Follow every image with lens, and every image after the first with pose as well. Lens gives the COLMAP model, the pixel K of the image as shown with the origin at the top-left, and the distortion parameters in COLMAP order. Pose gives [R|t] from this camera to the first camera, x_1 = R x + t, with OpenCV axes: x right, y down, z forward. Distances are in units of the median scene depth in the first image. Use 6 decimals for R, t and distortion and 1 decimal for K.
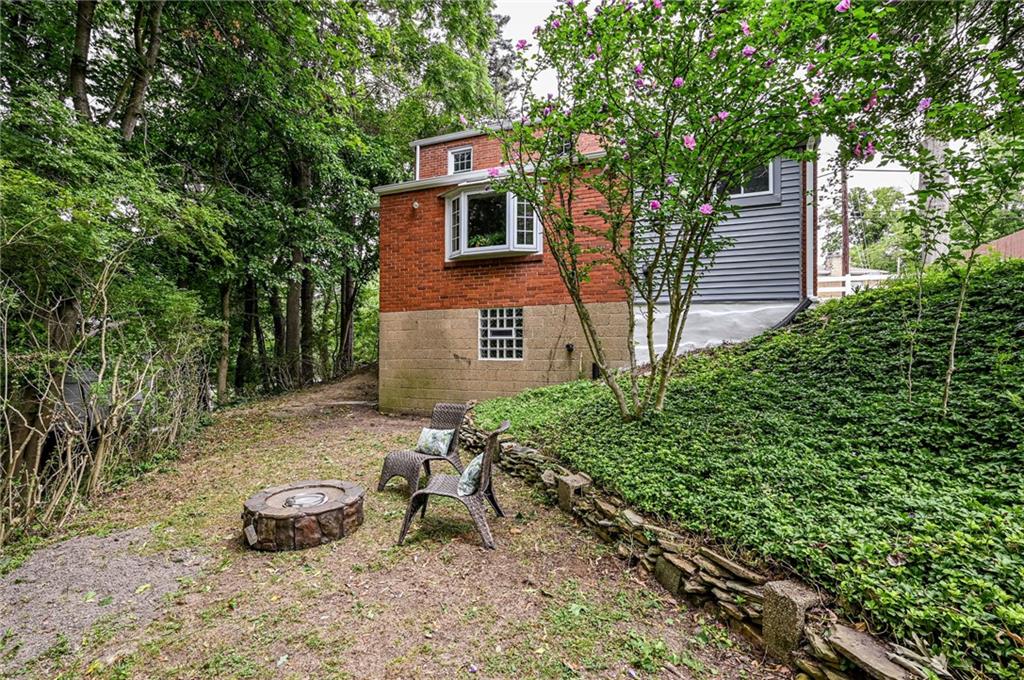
lens RADIAL K [[475.4, 0, 512.4], [0, 475.4, 340.6], [0, 0, 1]] dist [-0.003339, -0.000173]
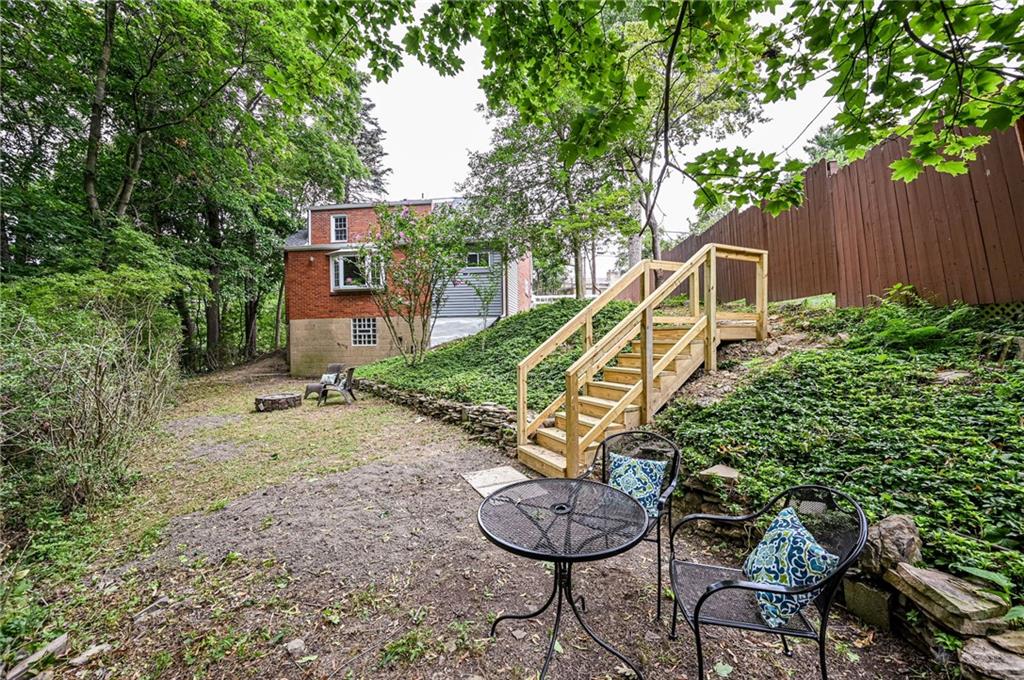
lens RADIAL K [[407.6, 0, 513.6], [0, 407.6, 340.0], [0, 0, 1]] dist [0.003533, -0.000038]
pose [[0.960815, -0.019648, 0.276493, 0.096797], [0.012337, 0.999527, 0.028155, -0.019101], [-0.276916, -0.023640, 0.960603, -0.708455]]
